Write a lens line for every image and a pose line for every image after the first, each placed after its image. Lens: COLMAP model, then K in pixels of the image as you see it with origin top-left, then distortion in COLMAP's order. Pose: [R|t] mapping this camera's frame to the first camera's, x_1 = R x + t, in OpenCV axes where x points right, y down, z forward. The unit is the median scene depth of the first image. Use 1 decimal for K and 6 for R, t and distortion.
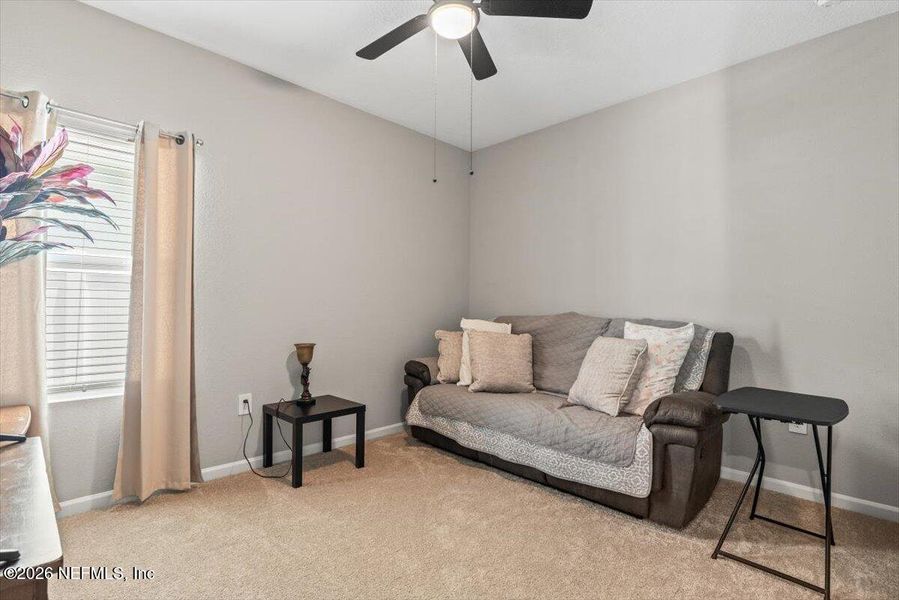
lens RADIAL K [[420.0, 0, 446.3], [0, 420.0, 298.4], [0, 0, 1]] dist [-0.001547, -0.000384]
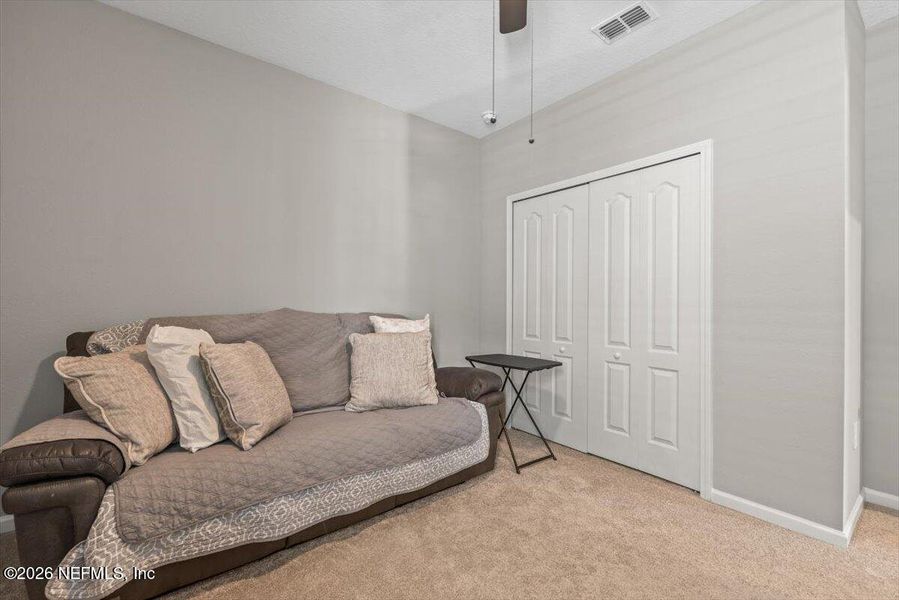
lens RADIAL K [[383.7, 0, 449.5], [0, 383.7, 300.0], [0, 0, 1]] dist [0.000618, -0.000137]
pose [[0.120344, -0.002024, 0.992730, -0.471743], [-0.023357, 0.999715, 0.004869, 0.007388], [-0.992457, -0.023774, 0.120263, 0.713714]]
